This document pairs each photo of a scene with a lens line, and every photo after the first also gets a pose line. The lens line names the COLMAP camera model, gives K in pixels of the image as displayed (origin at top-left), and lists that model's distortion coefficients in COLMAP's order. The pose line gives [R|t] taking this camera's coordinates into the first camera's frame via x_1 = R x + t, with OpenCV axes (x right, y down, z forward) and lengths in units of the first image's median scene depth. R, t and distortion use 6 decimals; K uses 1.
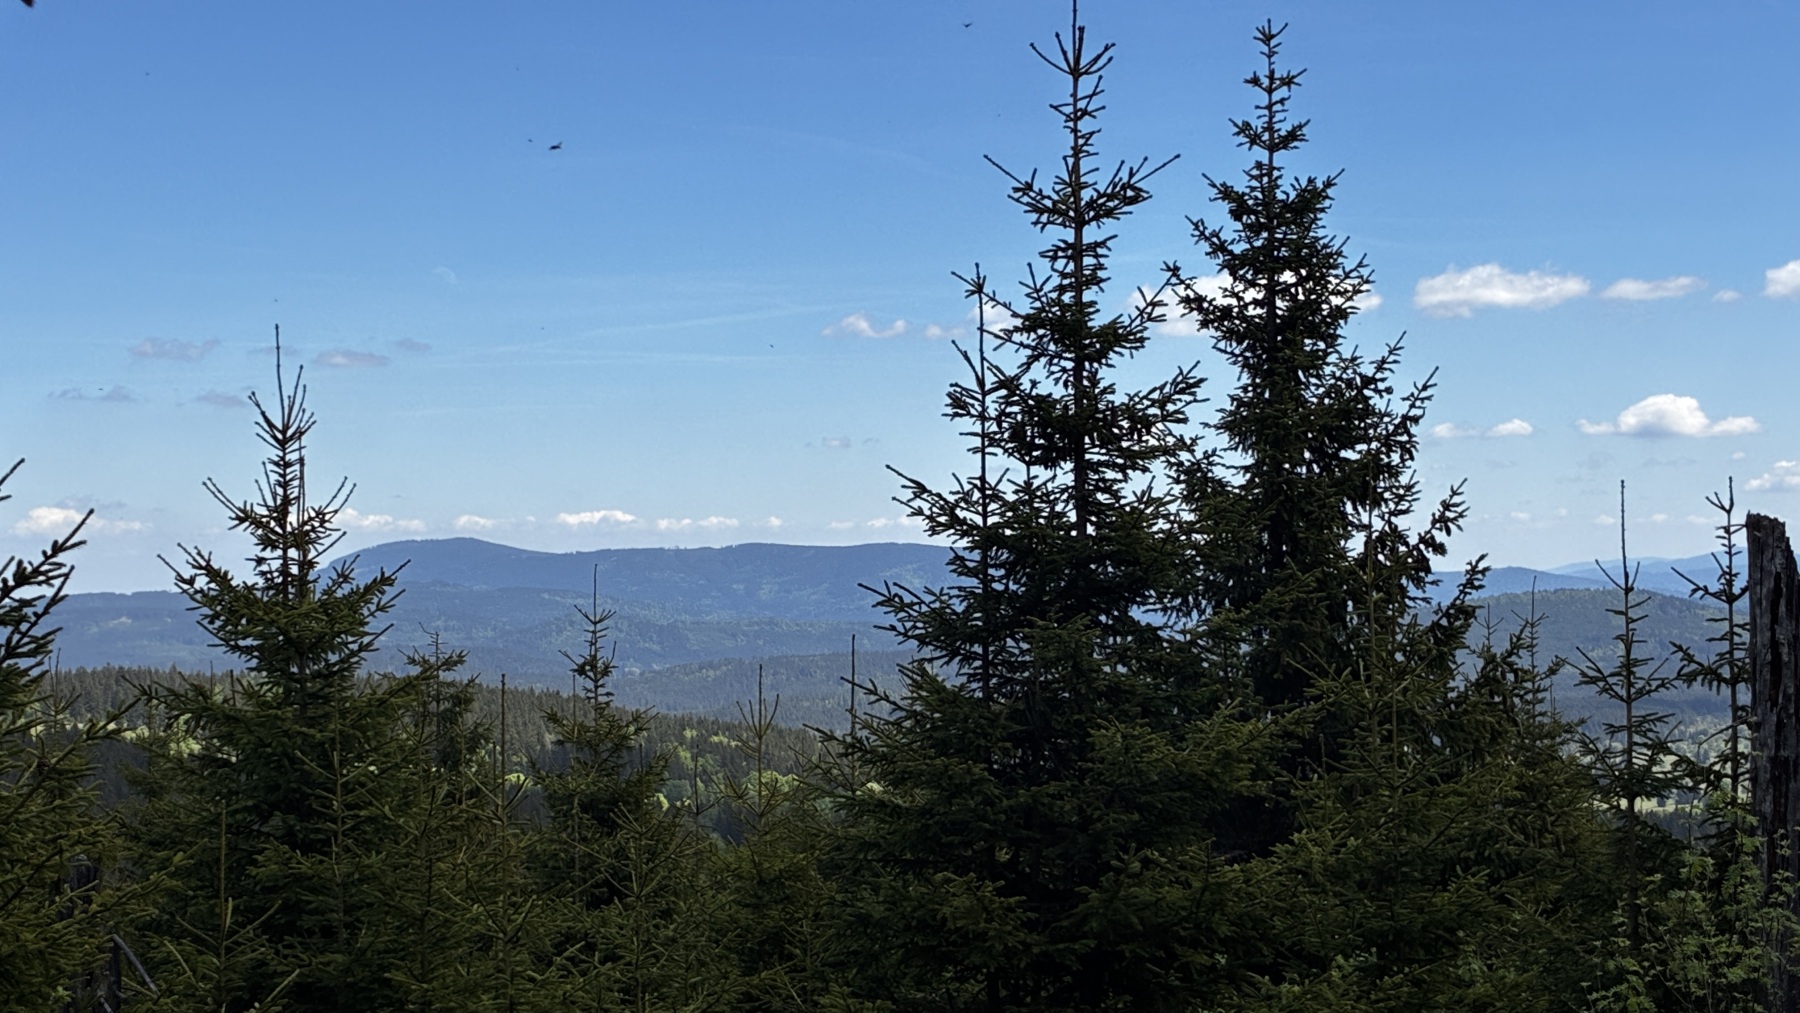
lens RADIAL K [[3308.4, 0, 848.8], [0, 3308.4, 506.8], [0, 0, 1]] dist [0.296393, -1.793339]
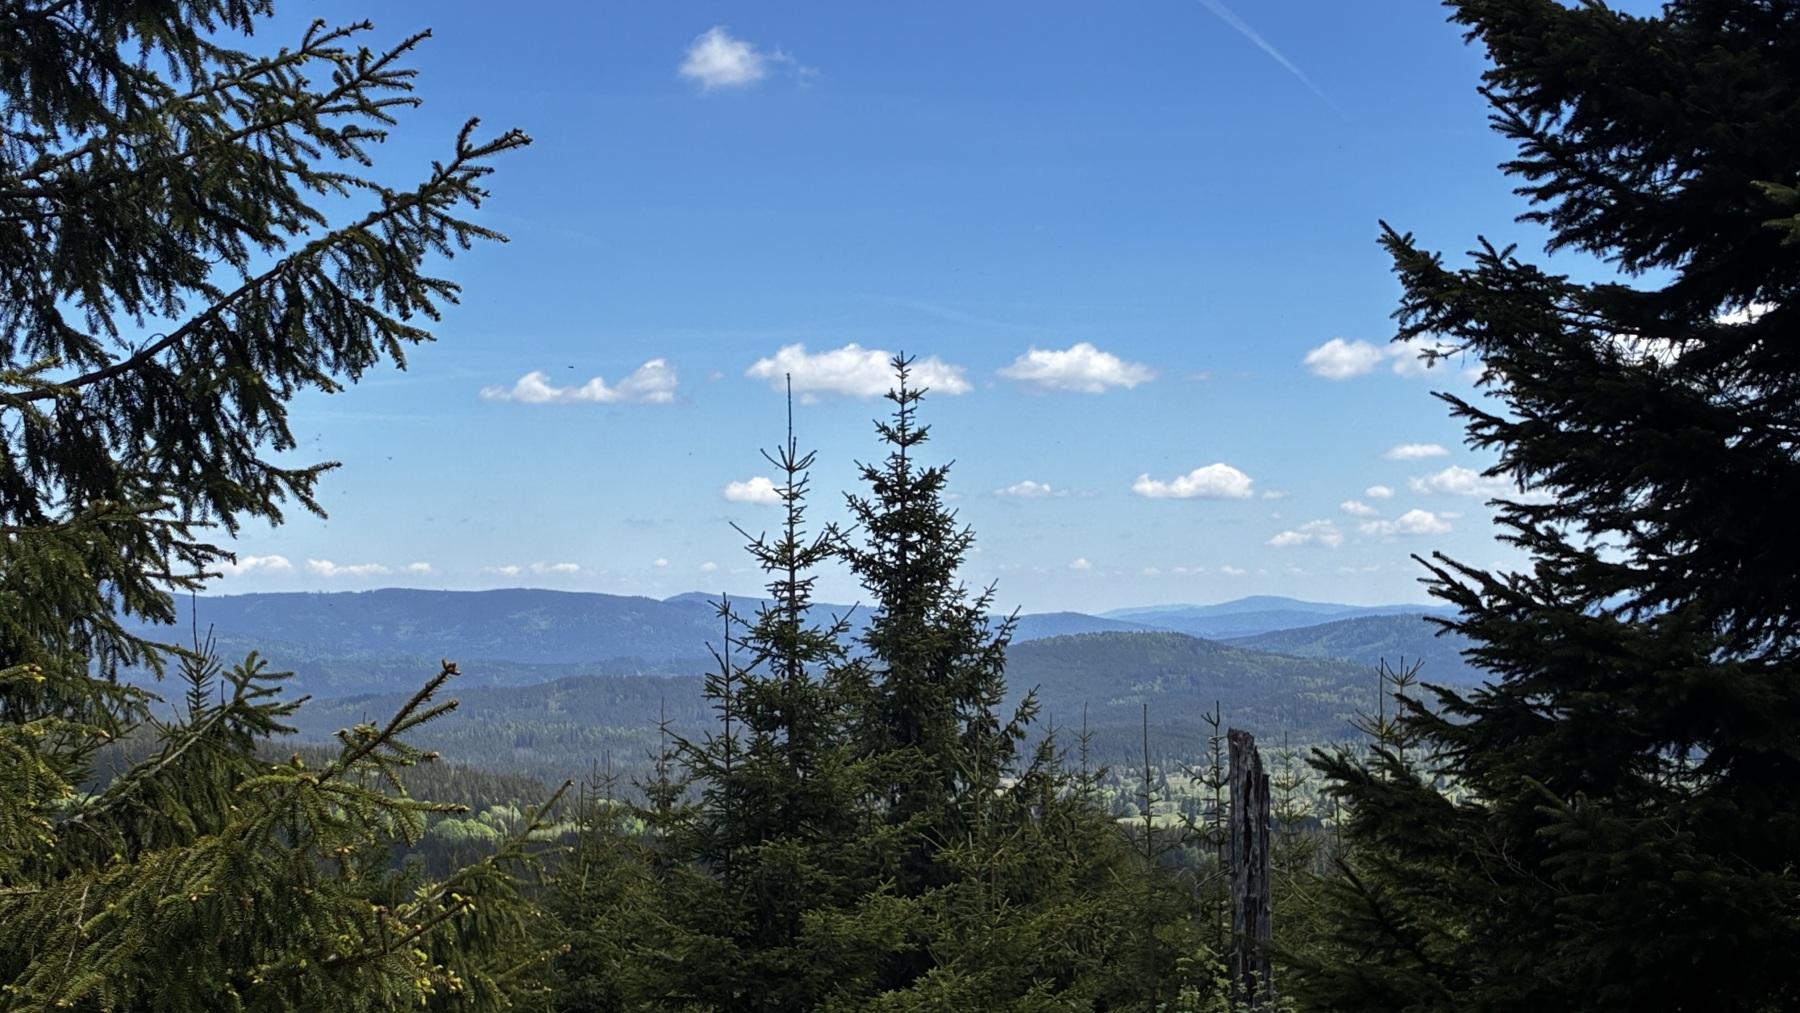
lens RADIAL K [[2972.5, 0, 900.0], [0, 2972.5, 506.5], [0, 0, 1]] dist [0.232807, 0.011844]
pose [[0.990181, 0.009805, 0.139450, -0.048080], [-0.007708, 0.999849, -0.015568, -0.062979], [-0.139582, 0.014340, 0.990107, -0.231505]]
